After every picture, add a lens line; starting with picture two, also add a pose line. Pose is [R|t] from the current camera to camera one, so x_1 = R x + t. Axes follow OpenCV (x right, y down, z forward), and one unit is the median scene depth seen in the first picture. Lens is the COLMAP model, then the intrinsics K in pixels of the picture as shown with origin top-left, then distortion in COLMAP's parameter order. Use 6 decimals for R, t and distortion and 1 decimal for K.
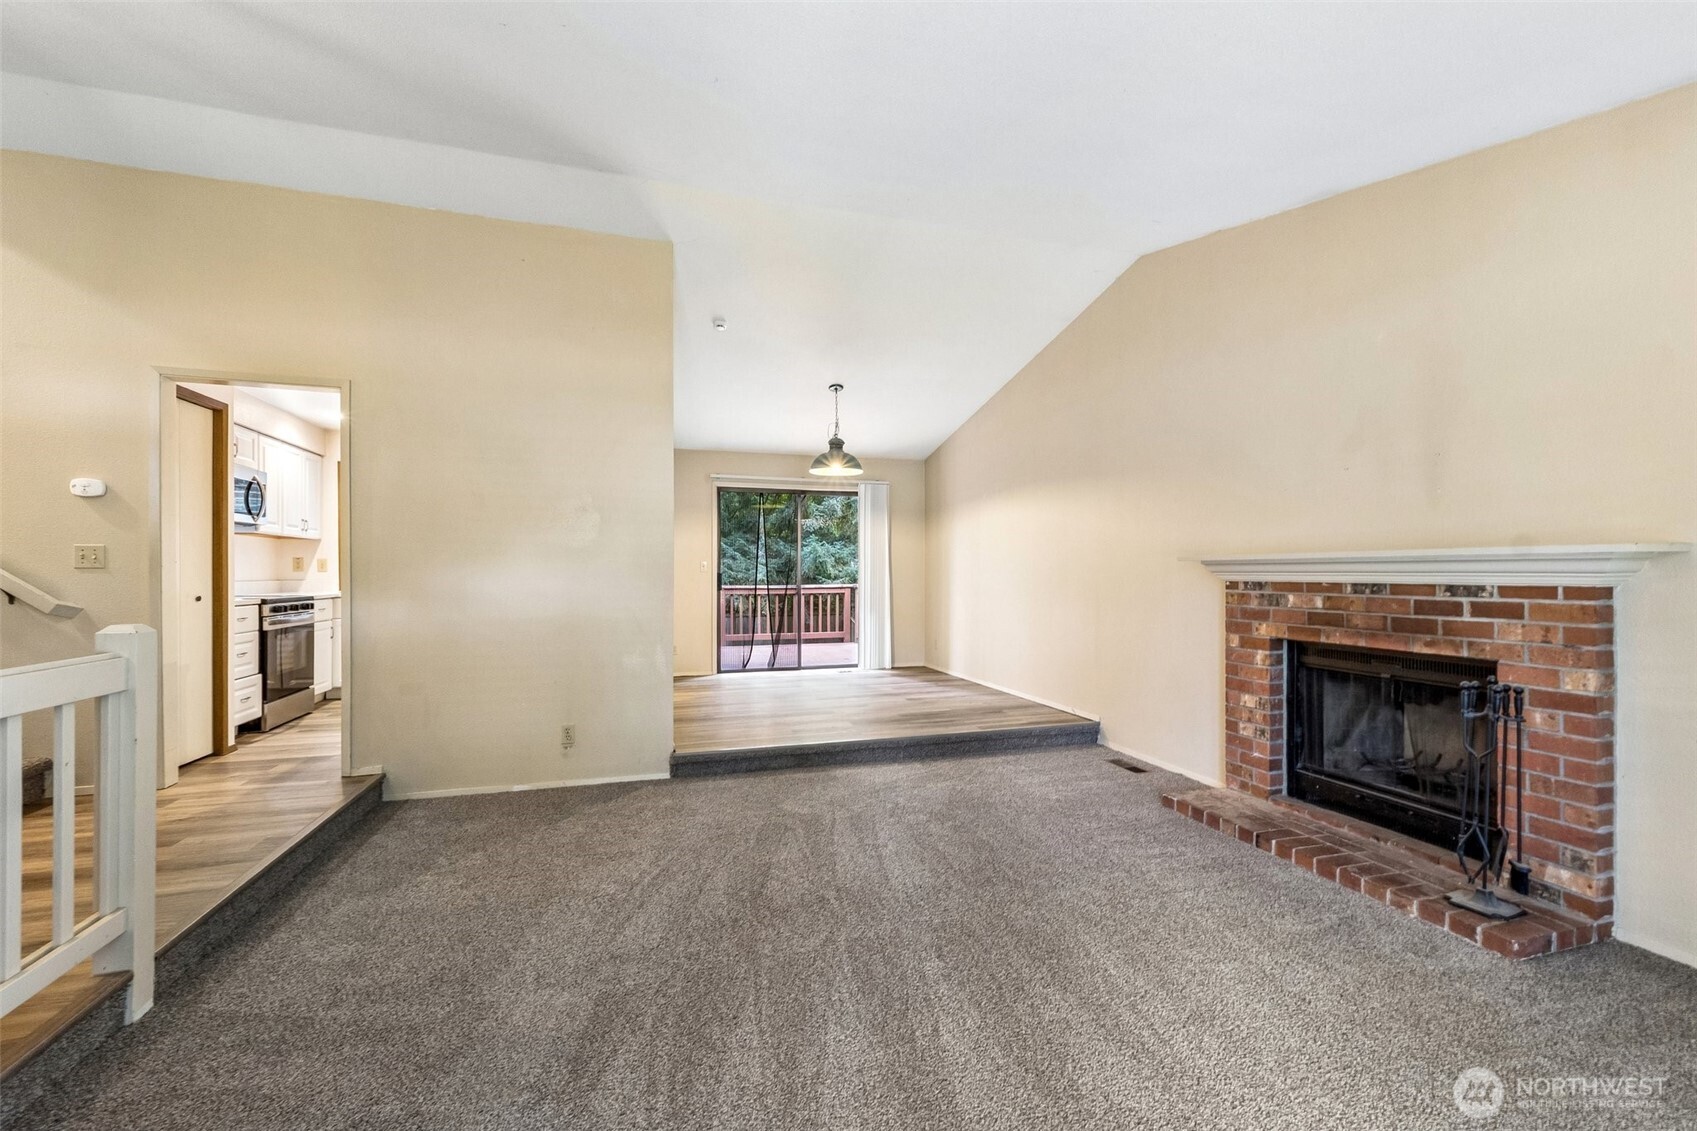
lens RADIAL K [[716.4, 0, 870.1], [0, 716.4, 570.4], [0, 0, 1]] dist [0.009029, 0.000163]
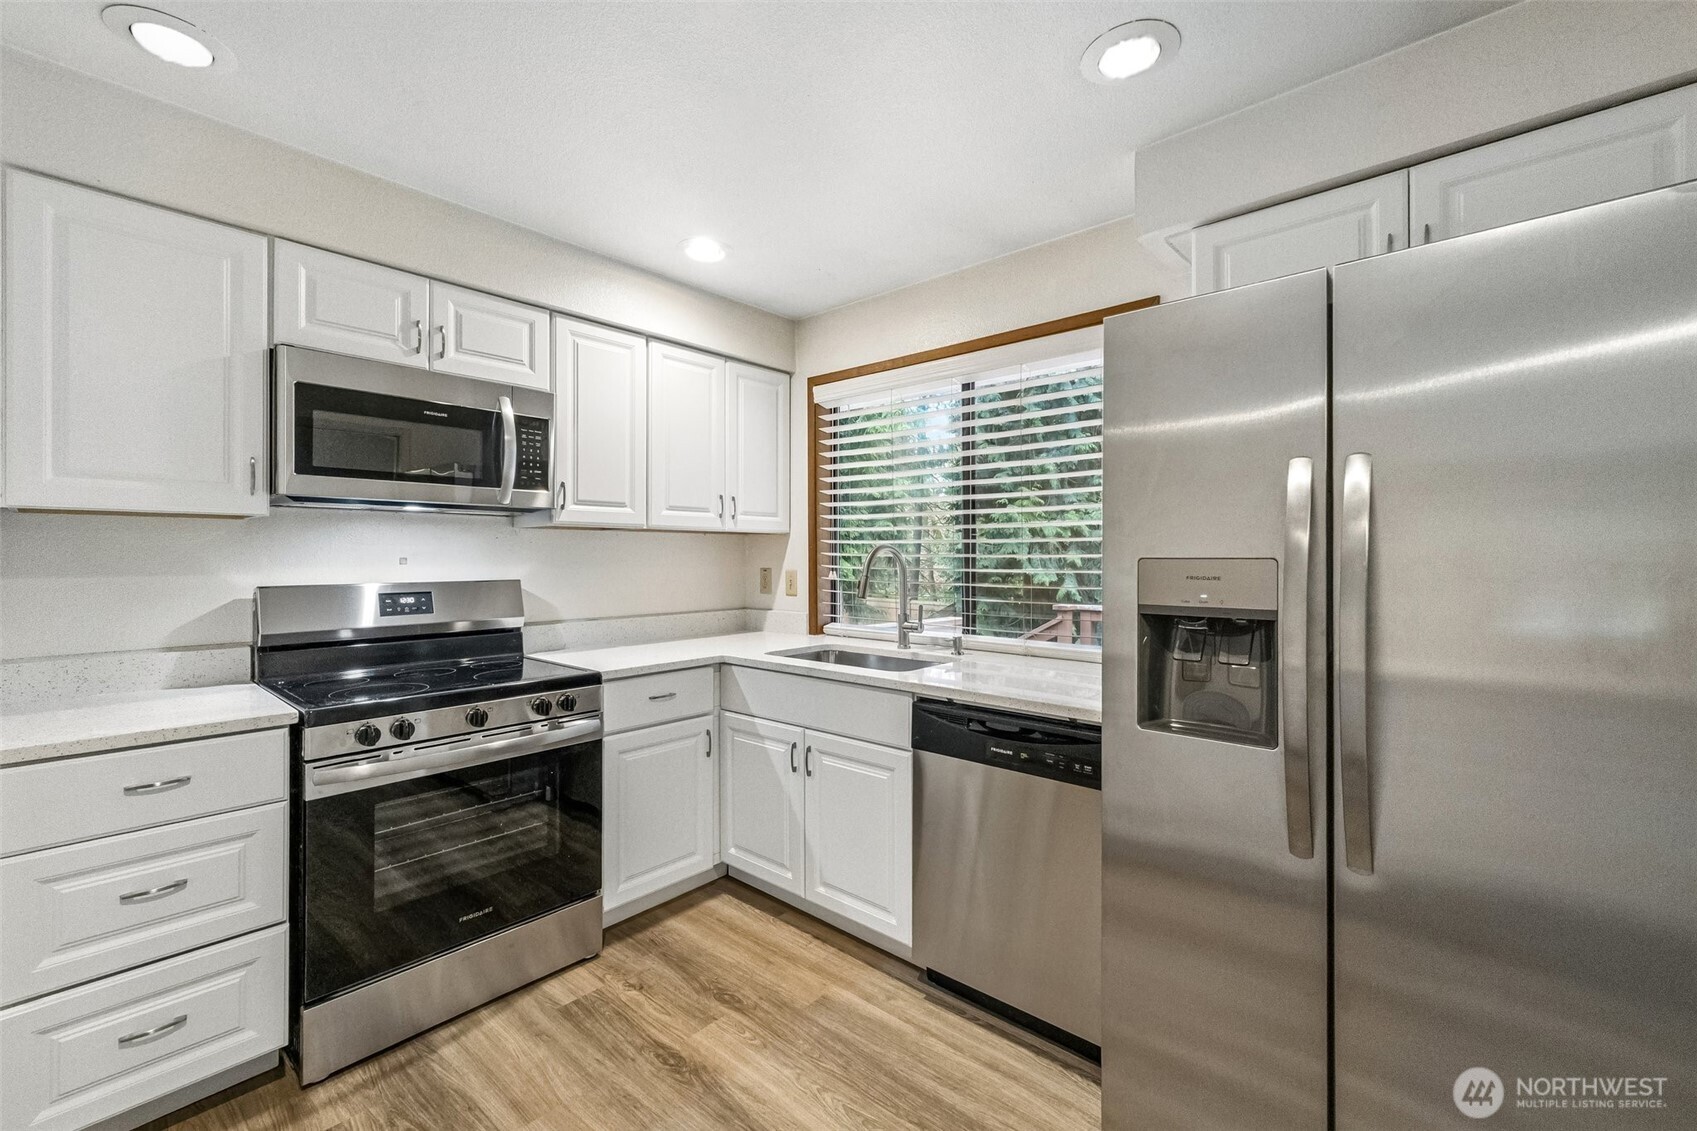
lens RADIAL K [[709.4, 0, 867.9], [0, 709.4, 557.0], [0, 0, 1]] dist [-0.001242, -0.000043]
pose [[0.520357, 0.000396, -0.853948, -0.346278], [0.006907, 0.999965, 0.004673, -0.032763], [0.853921, -0.008330, 0.520337, 0.928955]]
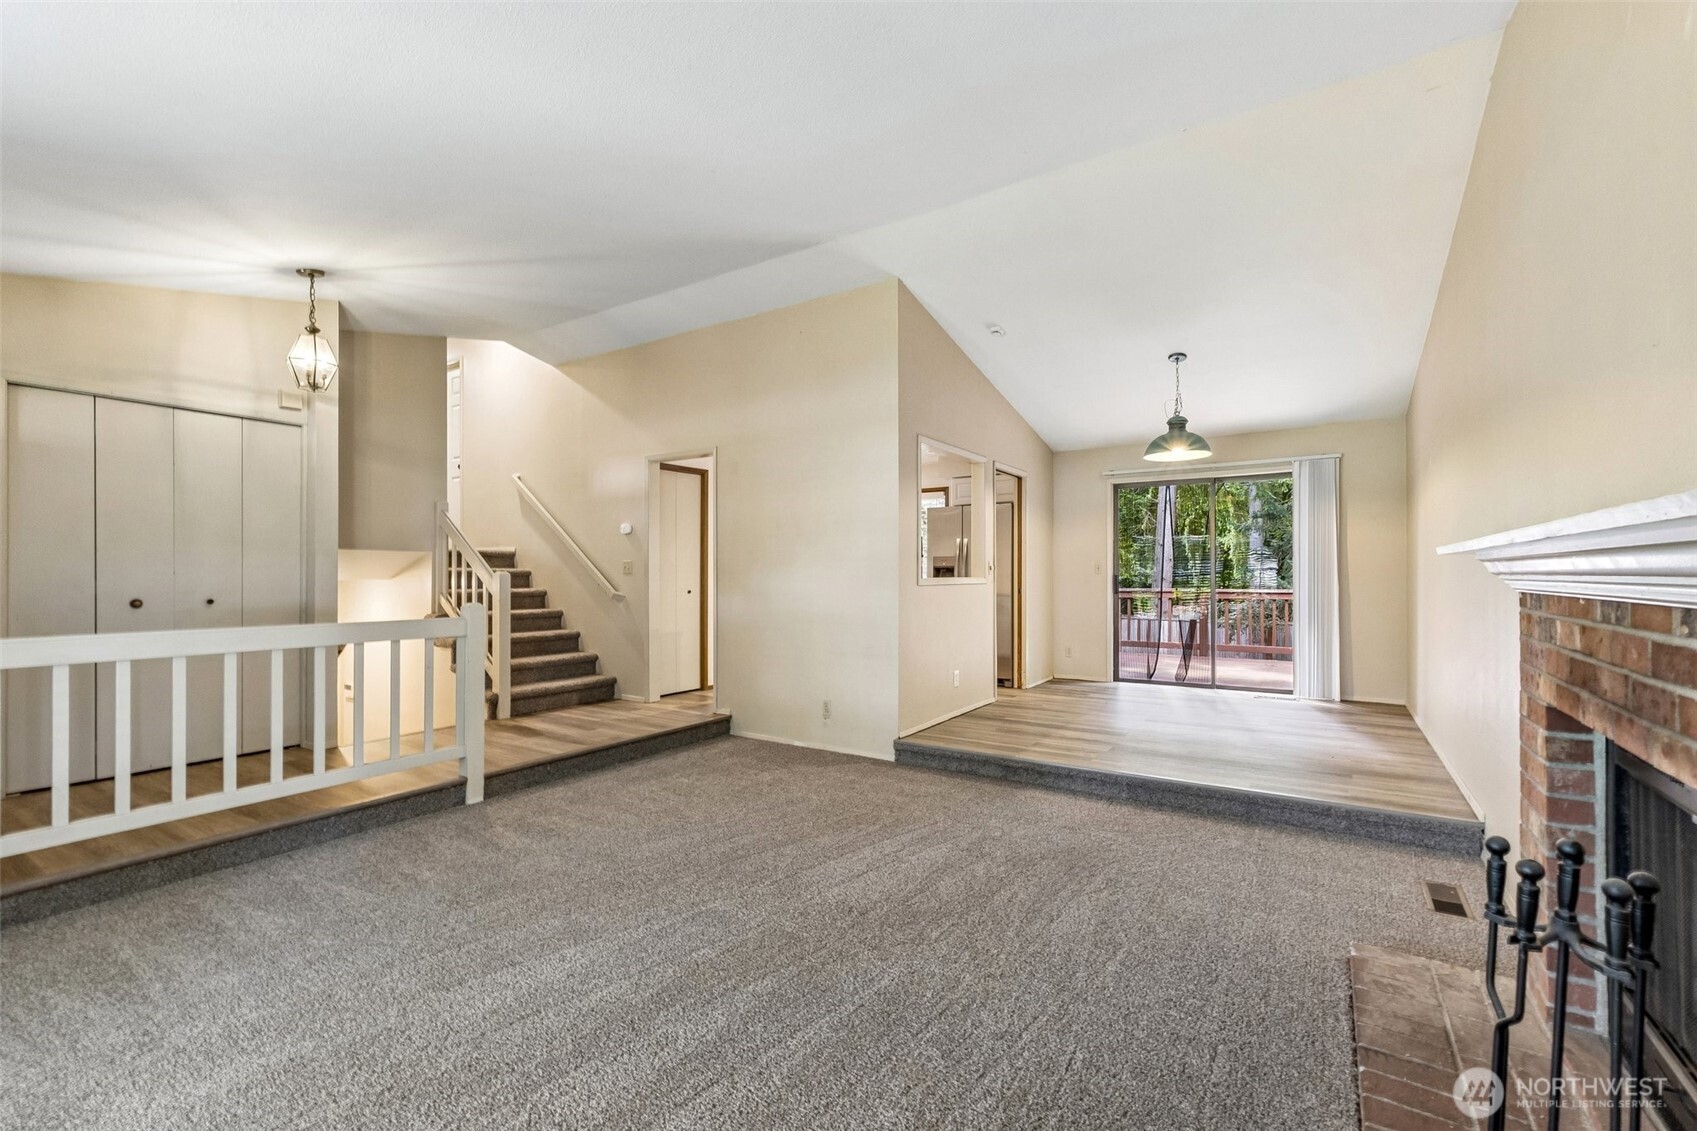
lens RADIAL K [[716.4, 0, 870.1], [0, 716.4, 570.4], [0, 0, 1]] dist [0.009029, 0.000163]
pose [[0.645569, -0.003942, -0.763692, 0.424130], [0.005288, 0.999986, -0.000691, -0.004798], [0.763684, -0.003592, 0.645580, 0.198931]]
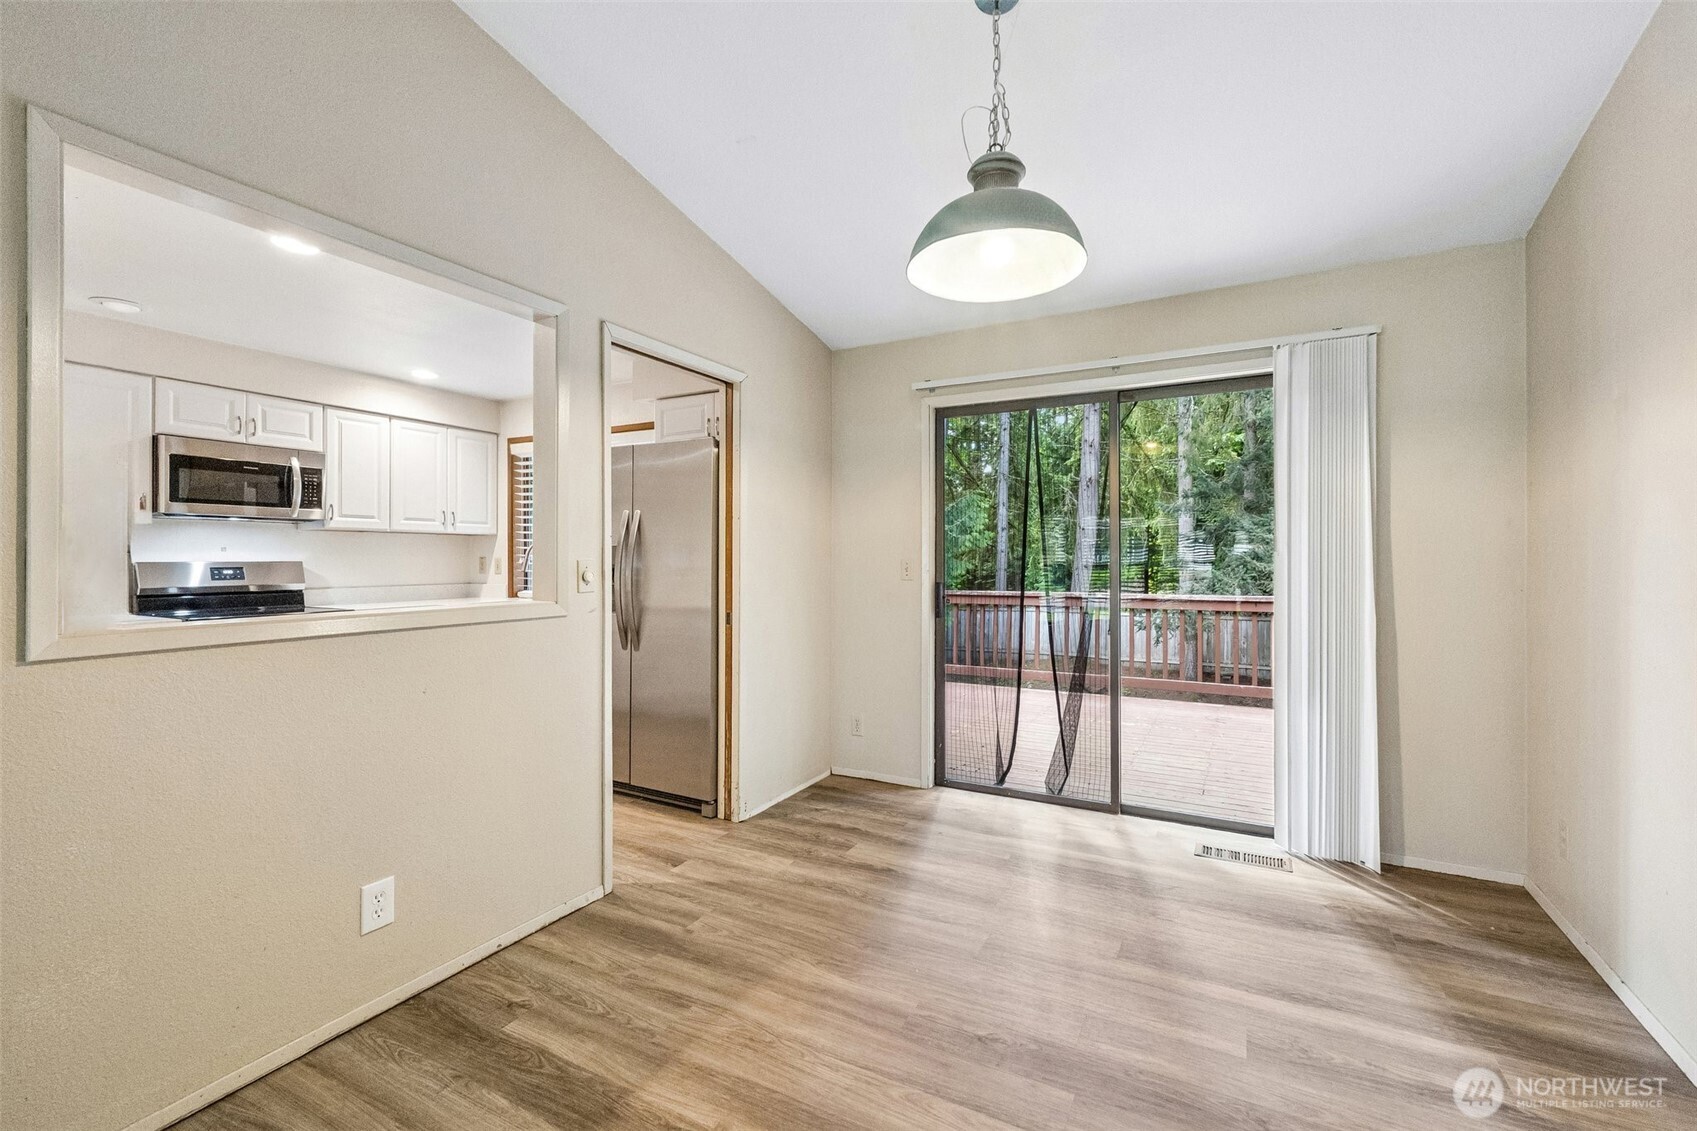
lens RADIAL K [[709.4, 0, 867.9], [0, 709.4, 557.0], [0, 0, 1]] dist [-0.001242, -0.000043]
pose [[0.701011, -0.000092, -0.713151, 0.145236], [0.004853, 0.999977, 0.004641, -0.022225], [0.713134, -0.006715, 0.700996, 0.871286]]
